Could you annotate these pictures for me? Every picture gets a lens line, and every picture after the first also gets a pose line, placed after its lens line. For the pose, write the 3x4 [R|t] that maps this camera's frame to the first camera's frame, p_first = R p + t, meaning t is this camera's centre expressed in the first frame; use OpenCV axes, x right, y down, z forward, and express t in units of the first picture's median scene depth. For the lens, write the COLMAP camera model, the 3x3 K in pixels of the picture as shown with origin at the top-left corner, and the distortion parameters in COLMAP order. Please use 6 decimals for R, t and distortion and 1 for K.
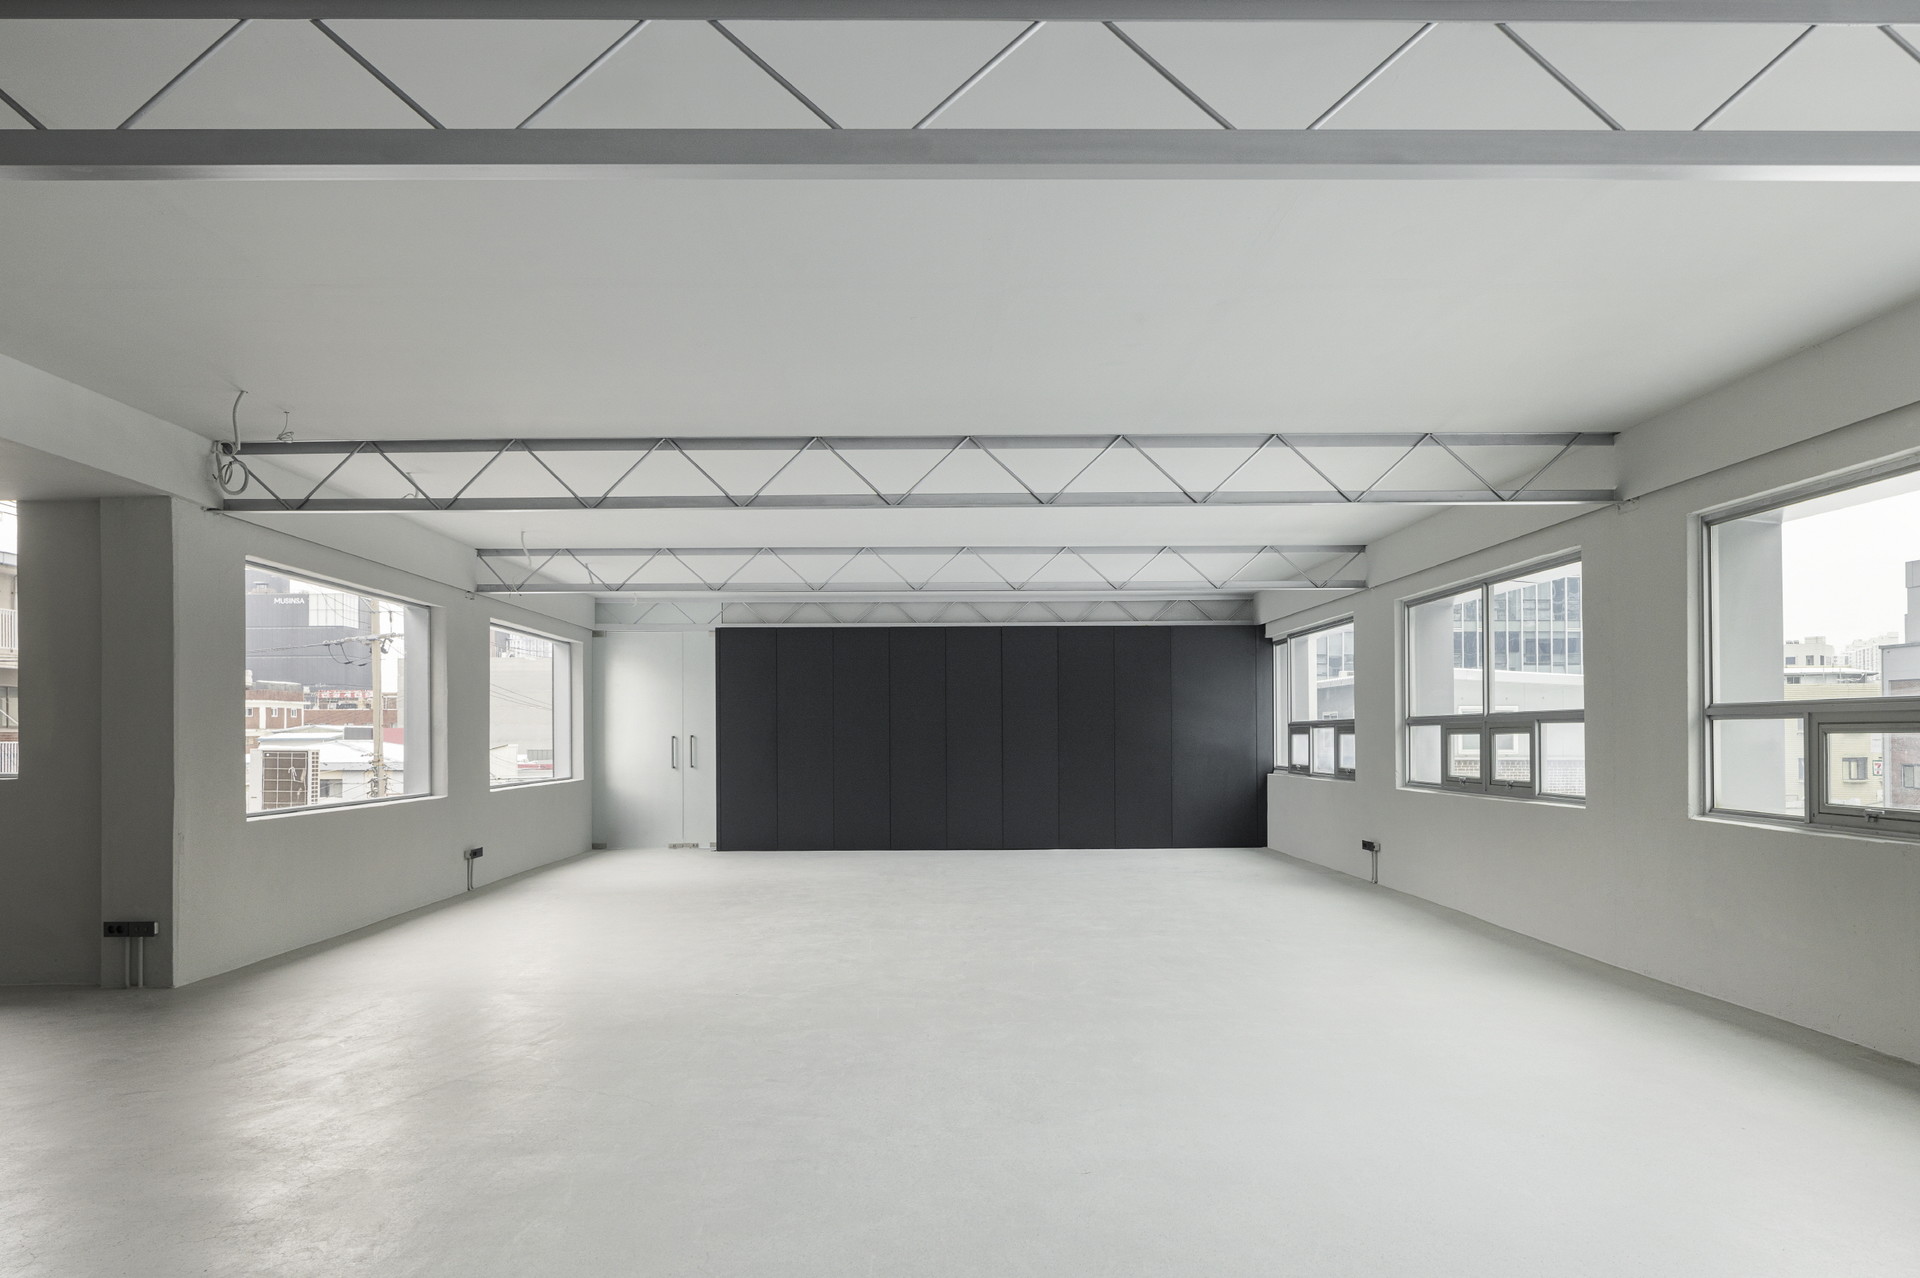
lens RADIAL K [[1302.5, 0, 952.2], [0, 1302.5, 743.4], [0, 0, 1]] dist [-0.008565, -0.001923]
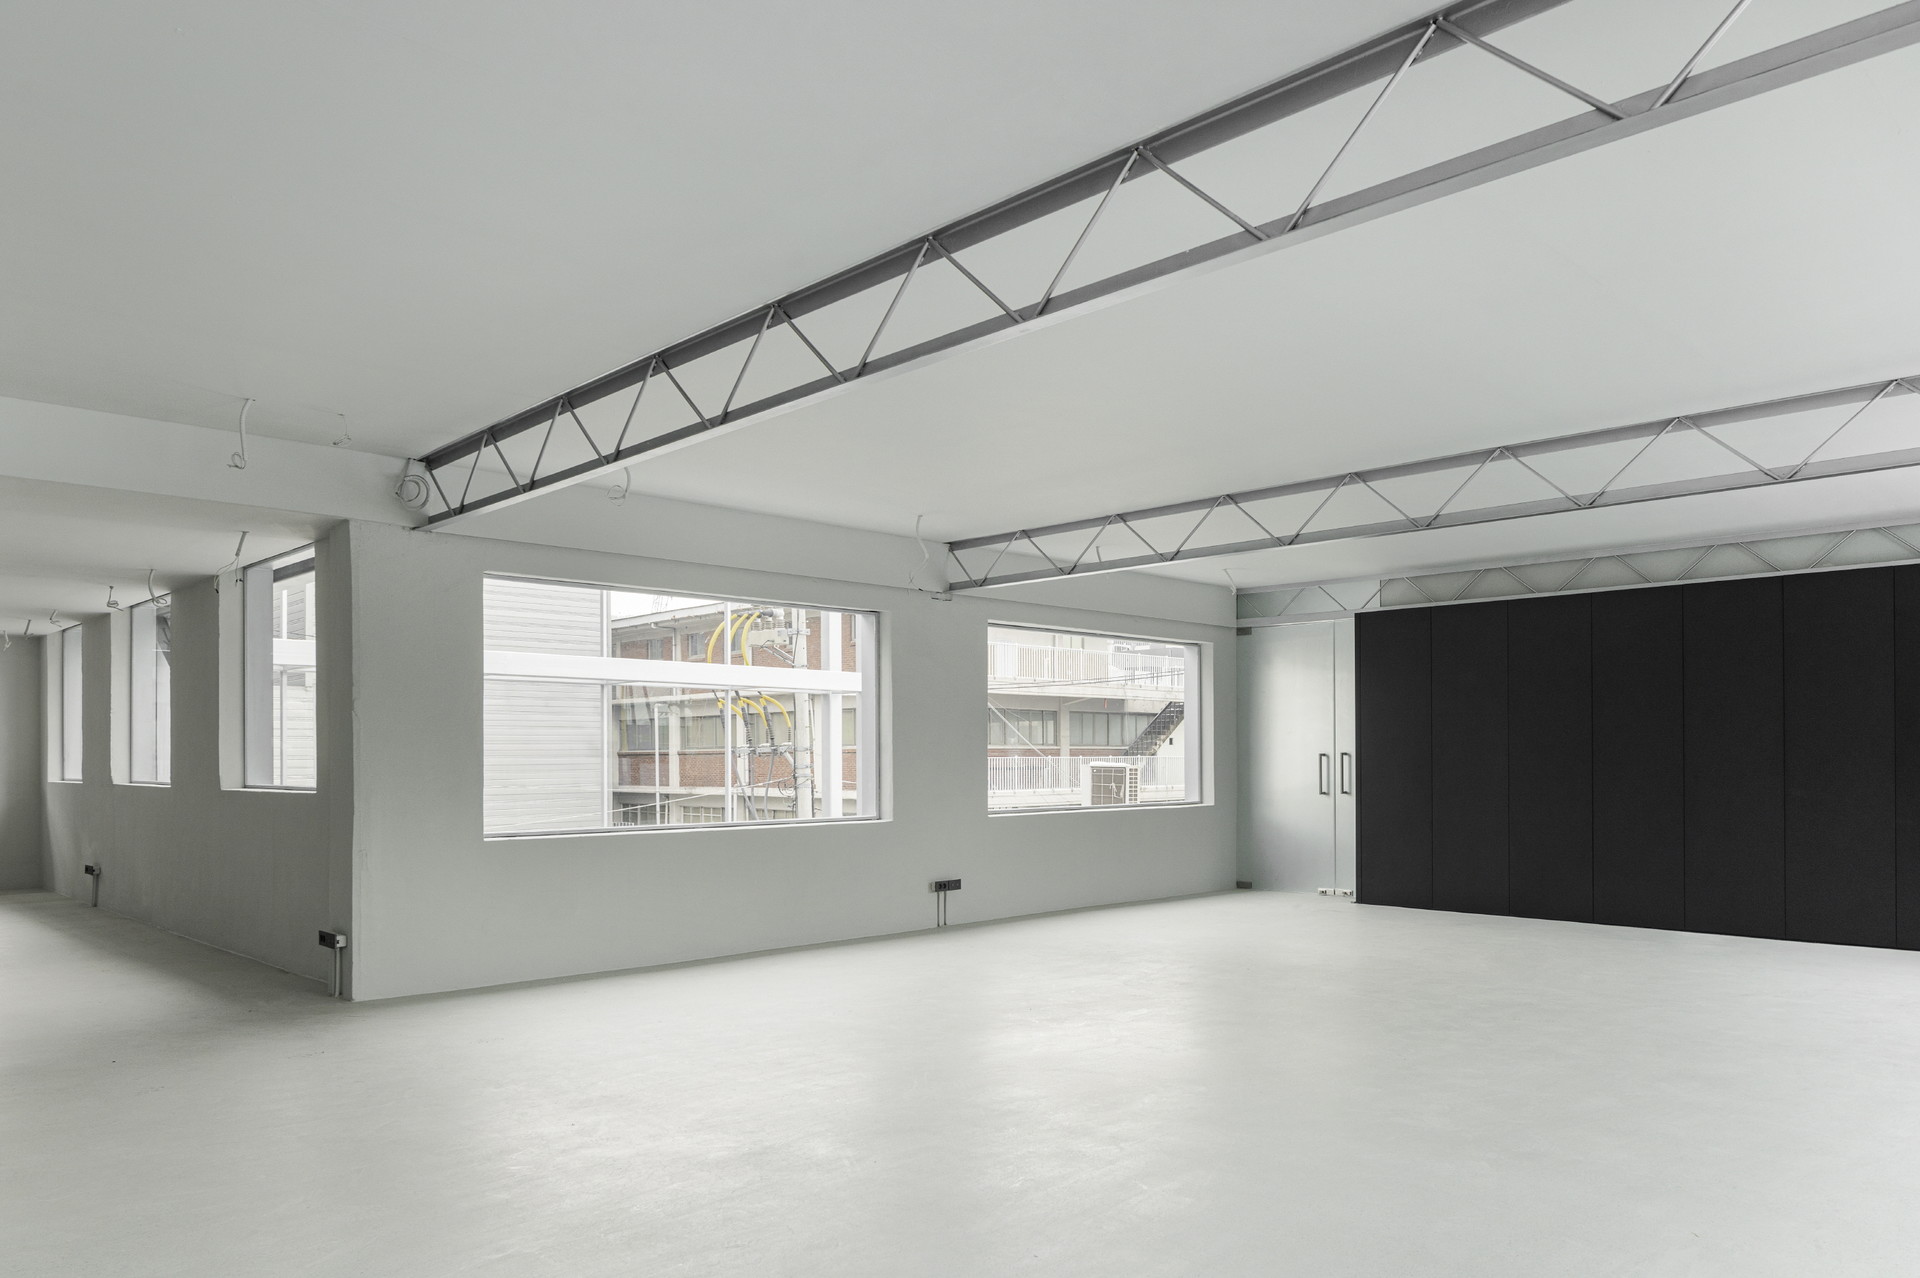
lens RADIAL K [[1302.5, 0, 892.2], [0, 1302.5, 737.2], [0, 0, 1]] dist [-0.008565, -0.001923]
pose [[0.682243, -0.008214, -0.731079, 0.250123], [-0.004307, 0.999874, -0.015254, -0.002965], [0.731113, 0.013555, 0.682122, 0.351908]]
